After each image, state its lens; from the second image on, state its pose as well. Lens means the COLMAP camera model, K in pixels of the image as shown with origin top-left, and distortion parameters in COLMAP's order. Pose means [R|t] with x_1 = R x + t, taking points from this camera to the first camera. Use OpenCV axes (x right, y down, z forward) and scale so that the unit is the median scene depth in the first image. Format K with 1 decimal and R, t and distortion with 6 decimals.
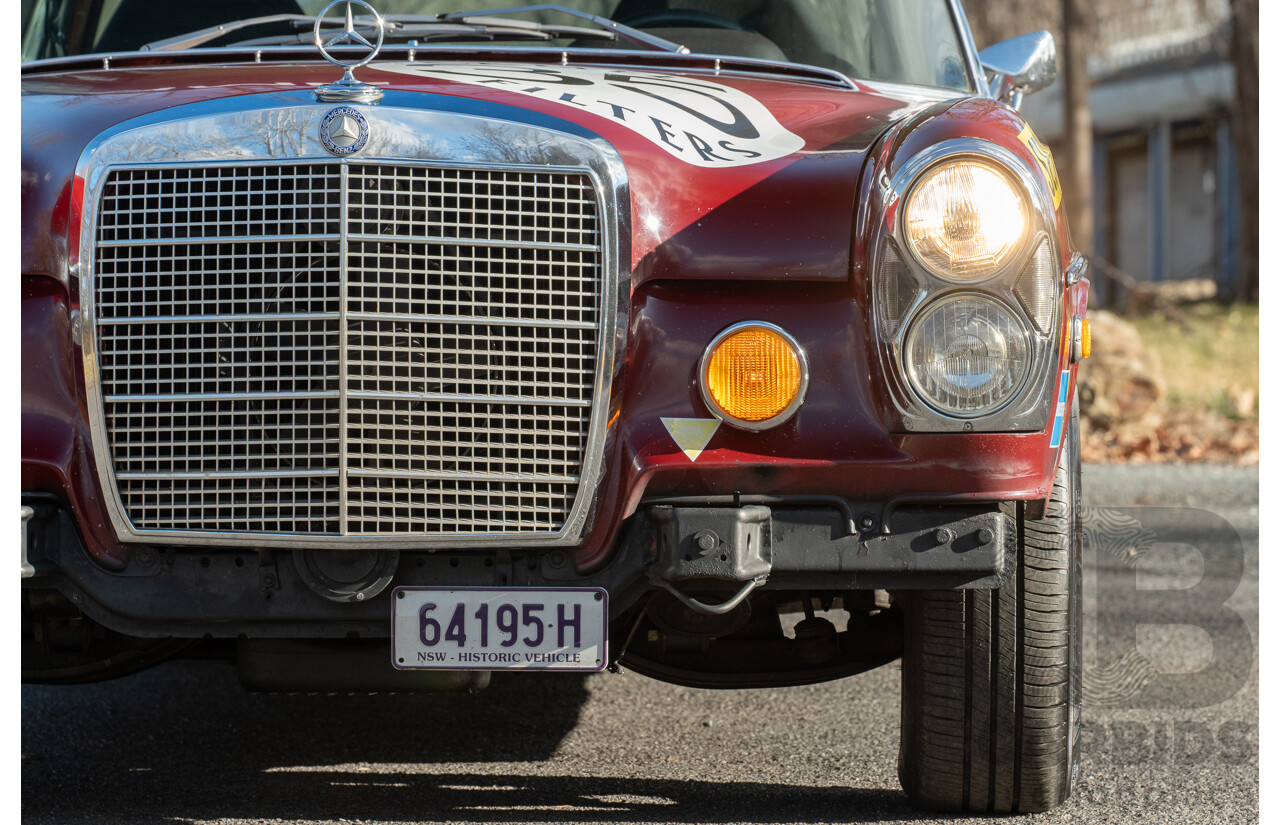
lens RADIAL K [[5338.4, 0, 661.0], [0, 5338.4, 552.5], [0, 0, 1]] dist [0.174378, 2.481454]
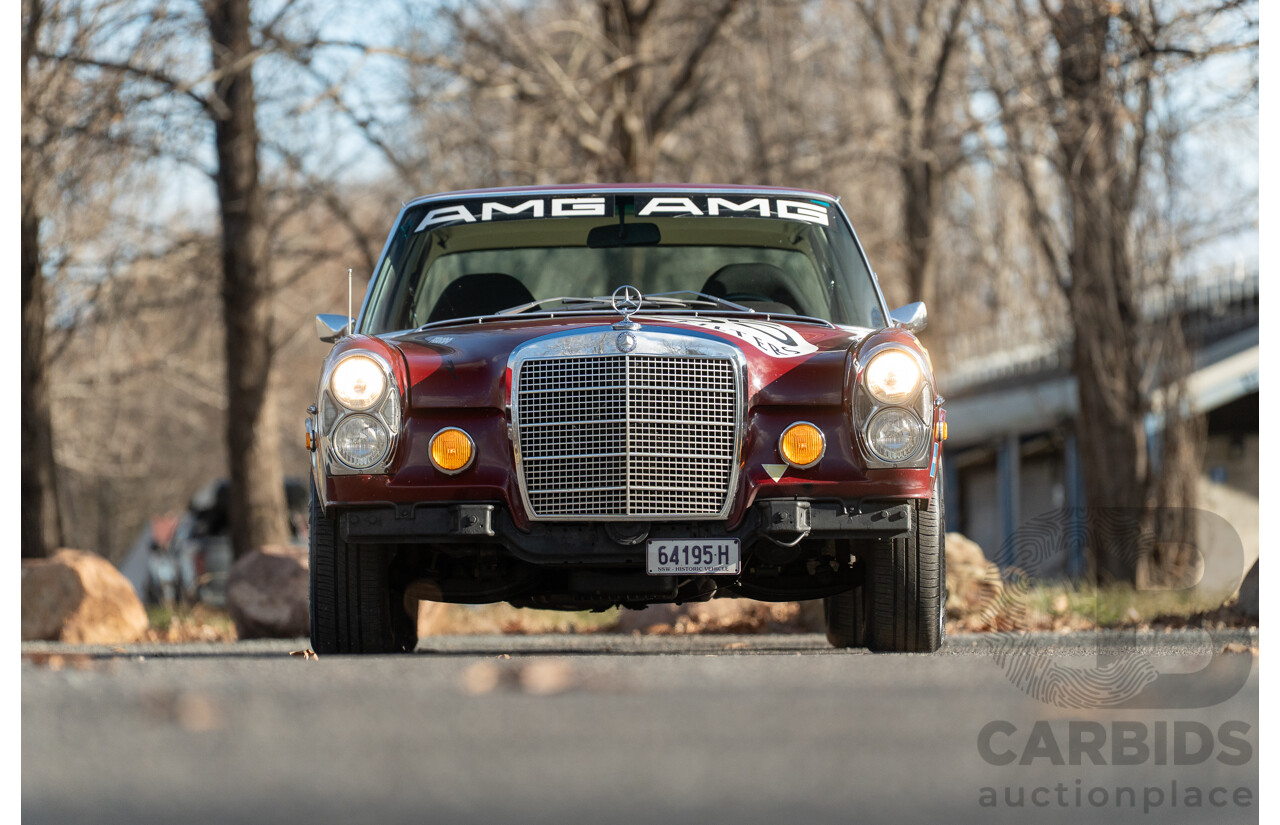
lens RADIAL K [[5338.4, 0, 661.0], [0, 5338.4, 552.5], [0, 0, 1]] dist [0.174378, 2.481454]
pose [[0.999537, -0.013152, 0.027450, -0.108357], [0.014754, 0.998150, -0.058974, 0.149461], [-0.026624, 0.059352, 0.997882, -1.311830]]
